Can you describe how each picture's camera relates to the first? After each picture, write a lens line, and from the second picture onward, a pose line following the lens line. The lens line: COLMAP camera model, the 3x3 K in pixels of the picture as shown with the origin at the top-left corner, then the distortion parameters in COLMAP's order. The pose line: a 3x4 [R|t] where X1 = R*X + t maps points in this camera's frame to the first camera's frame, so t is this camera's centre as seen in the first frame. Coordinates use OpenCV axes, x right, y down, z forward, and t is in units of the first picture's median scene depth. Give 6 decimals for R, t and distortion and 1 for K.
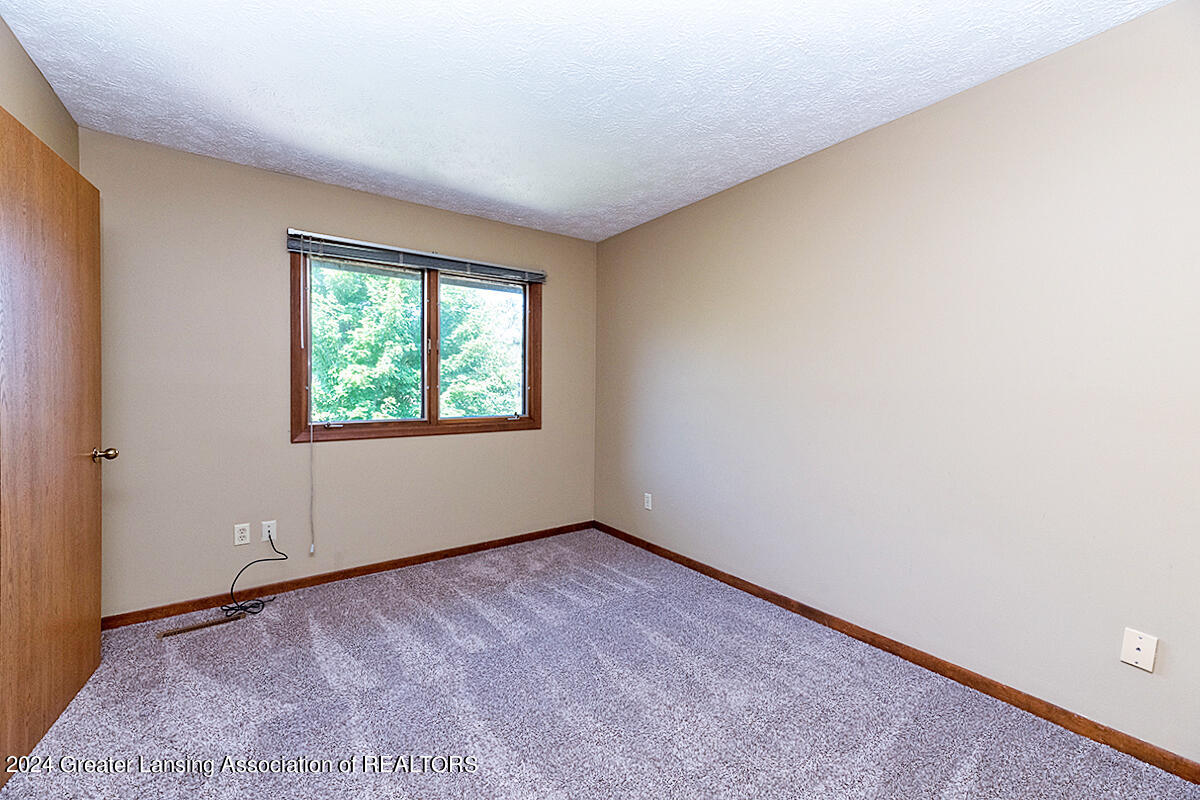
lens RADIAL K [[489.7, 0, 595.4], [0, 489.7, 380.4], [0, 0, 1]] dist [0.006432, 0.000246]
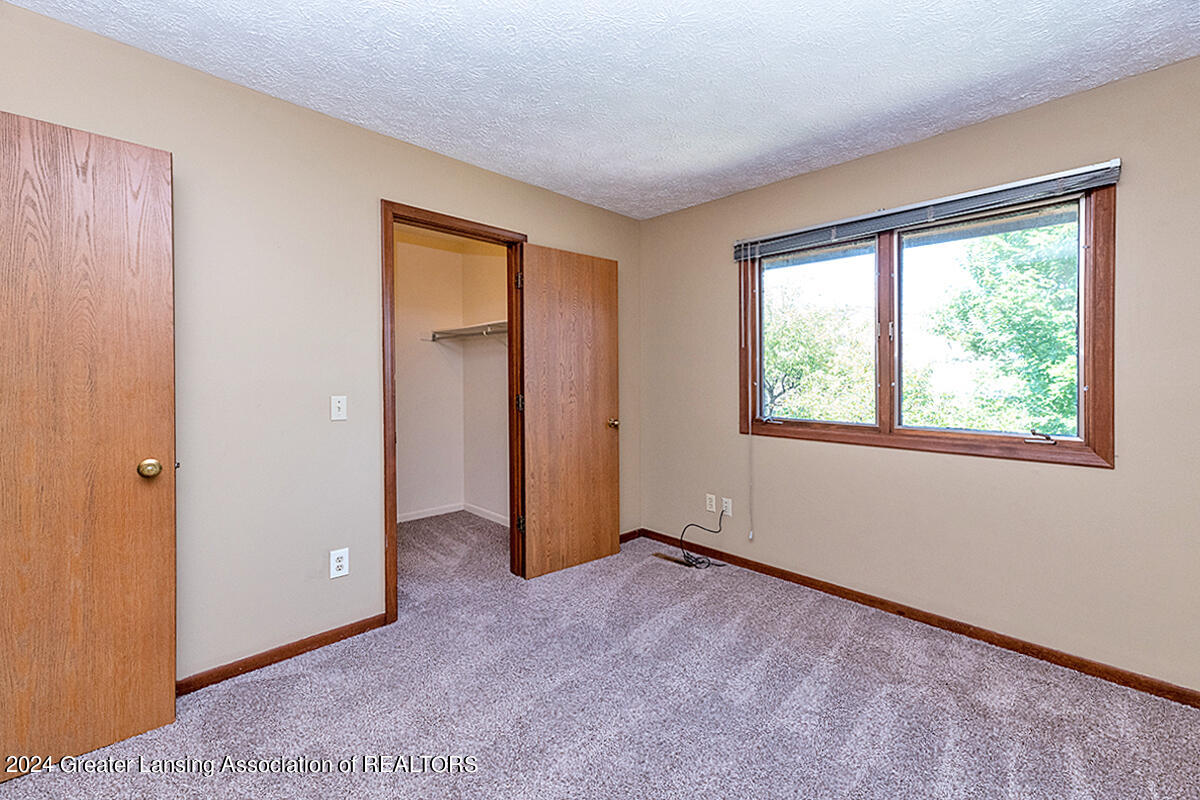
lens RADIAL K [[503.2, 0, 606.5], [0, 503.2, 375.0], [0, 0, 1]] dist [0.013253, -0.000012]
pose [[0.146240, -0.009284, -0.989206, 0.464519], [0.003190, 0.999955, -0.008914, 0.004790], [0.989244, -0.001852, 0.146263, 0.530965]]
